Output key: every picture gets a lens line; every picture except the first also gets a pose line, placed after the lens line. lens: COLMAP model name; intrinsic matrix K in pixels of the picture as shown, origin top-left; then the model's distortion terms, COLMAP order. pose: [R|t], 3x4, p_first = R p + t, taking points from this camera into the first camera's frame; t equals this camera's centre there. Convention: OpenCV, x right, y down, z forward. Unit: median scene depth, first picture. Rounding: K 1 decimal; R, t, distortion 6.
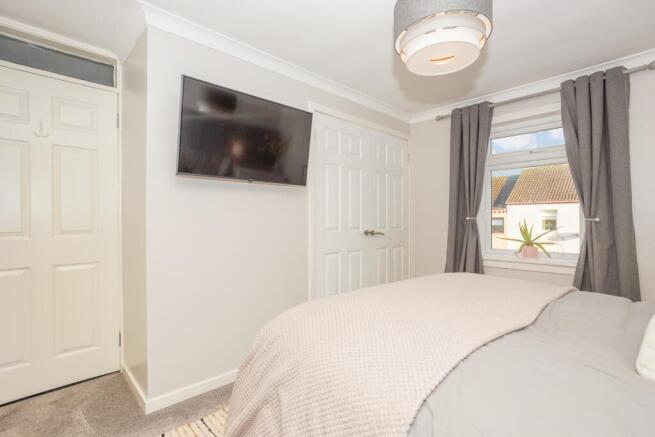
lens RADIAL K [[321.3, 0, 330.1], [0, 321.3, 220.2], [0, 0, 1]] dist [-0.033454, 0.012796]
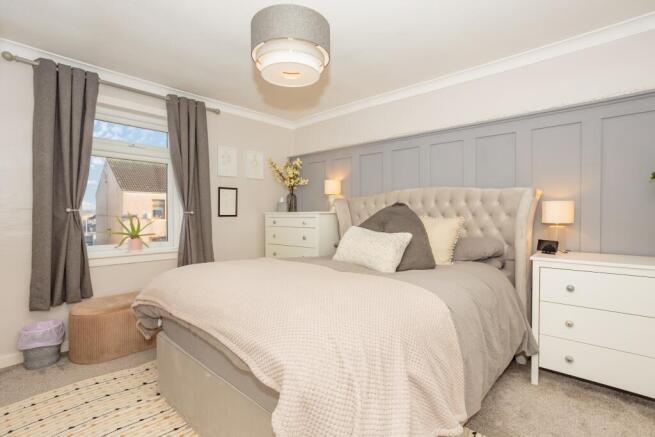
lens RADIAL K [[321.3, 0, 330.3], [0, 321.3, 216.0], [0, 0, 1]] dist [-0.033454, 0.012796]
pose [[-0.103125, -0.006290, 0.994648, -0.432617], [-0.008573, 0.999948, 0.005434, -0.000209], [-0.994631, -0.007967, -0.103174, 0.470701]]
